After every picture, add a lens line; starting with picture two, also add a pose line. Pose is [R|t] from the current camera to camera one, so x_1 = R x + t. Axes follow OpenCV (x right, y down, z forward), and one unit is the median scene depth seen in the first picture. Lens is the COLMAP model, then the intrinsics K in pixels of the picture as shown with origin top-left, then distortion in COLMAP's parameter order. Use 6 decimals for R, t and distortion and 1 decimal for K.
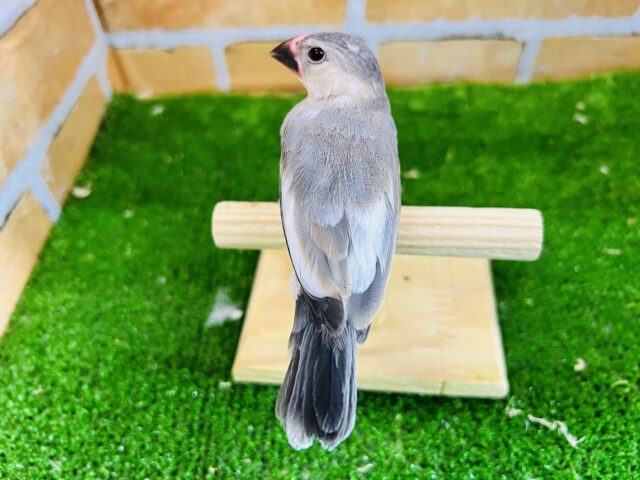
lens RADIAL K [[515.9, 0, 319.3], [0, 515.9, 230.5], [0, 0, 1]] dist [-0.016885, -0.019854]
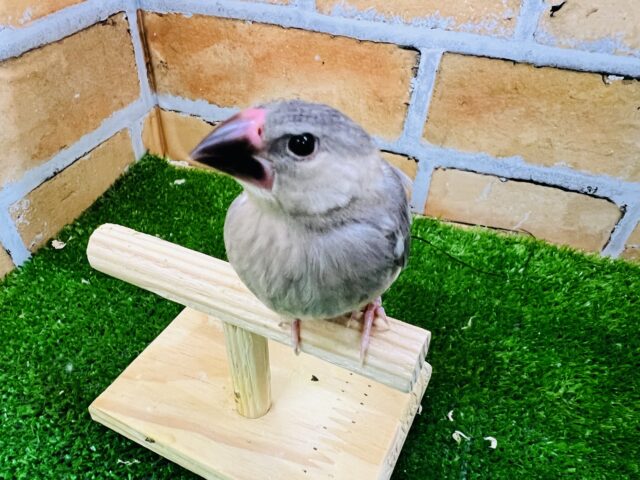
lens RADIAL K [[495.4, 0, 294.6], [0, 495.4, 284.2], [0, 0, 1]] dist [-0.016849, -0.008470]
pose [[0.933622, 0.279322, -0.224344, 0.186592], [-0.294961, 0.954720, -0.038816, -0.112790], [0.203343, 0.102412, 0.973737, 0.255317]]
